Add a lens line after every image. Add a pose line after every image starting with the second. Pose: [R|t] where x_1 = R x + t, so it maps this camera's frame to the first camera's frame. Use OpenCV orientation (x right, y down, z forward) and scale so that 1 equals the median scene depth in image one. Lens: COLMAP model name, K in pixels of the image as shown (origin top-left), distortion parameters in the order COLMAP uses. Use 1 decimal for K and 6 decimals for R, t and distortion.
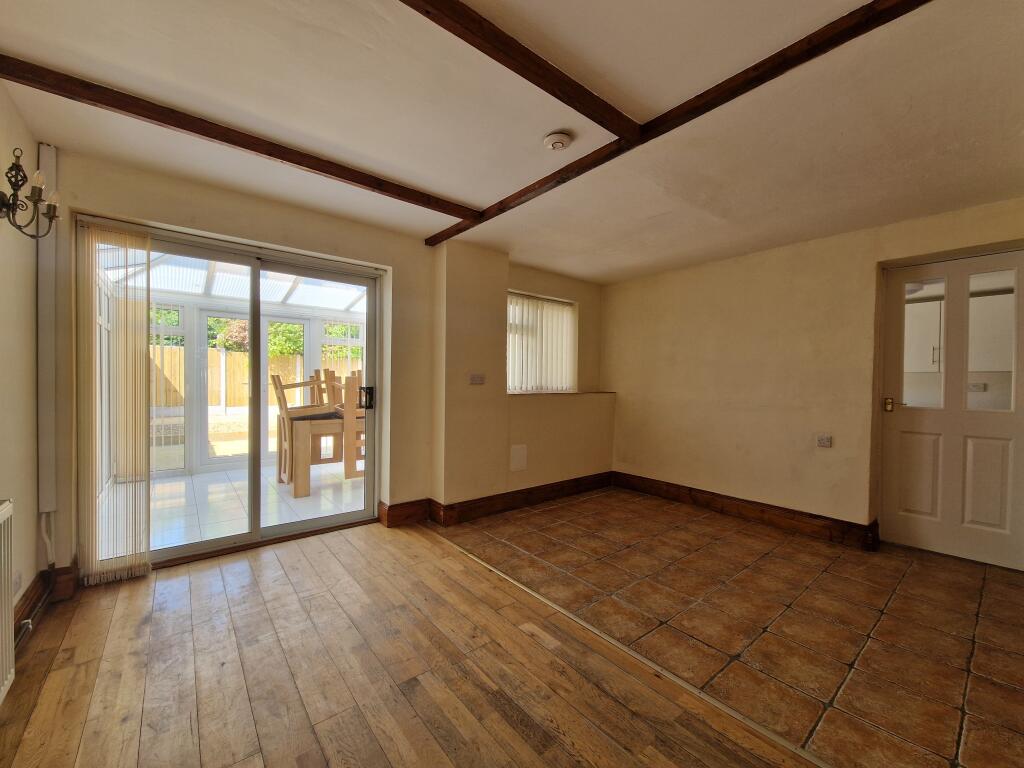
lens RADIAL K [[417.9, 0, 514.2], [0, 417.9, 379.7], [0, 0, 1]] dist [-0.019494, -0.000903]
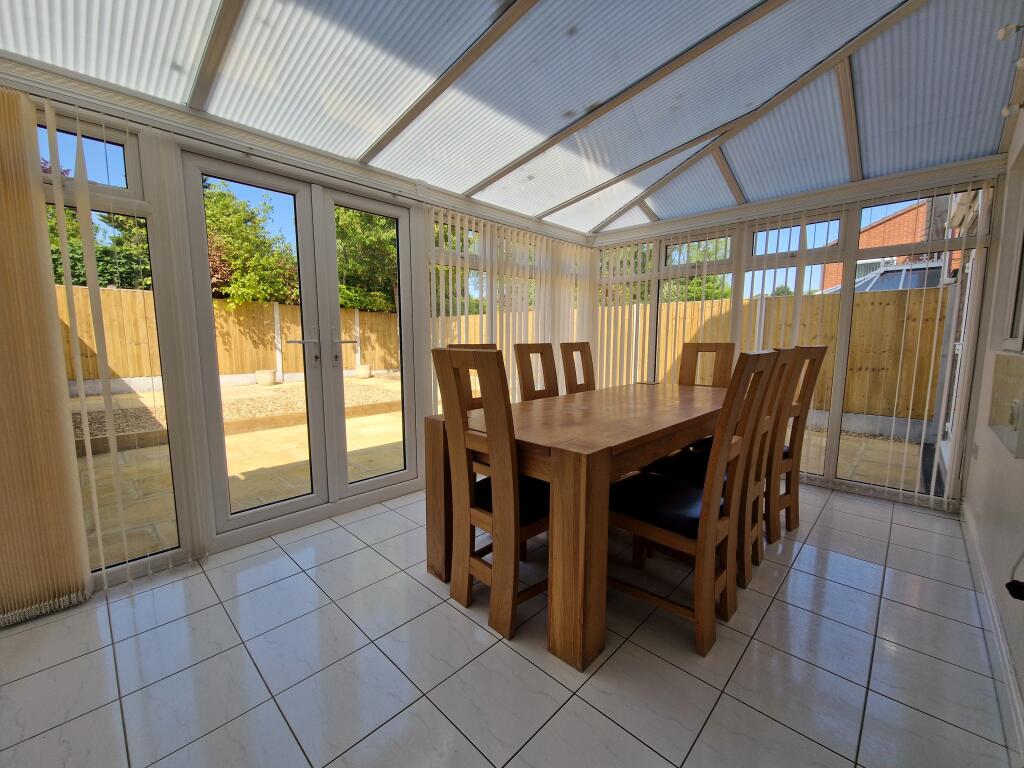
lens RADIAL K [[417.9, 0, 506.6], [0, 417.9, 381.0], [0, 0, 1]] dist [-0.019494, -0.000903]
pose [[0.993347, -0.023063, 0.112823, -0.315929], [0.010534, 0.993831, 0.110404, 0.001649], [-0.114673, -0.108481, 0.987462, 0.352080]]
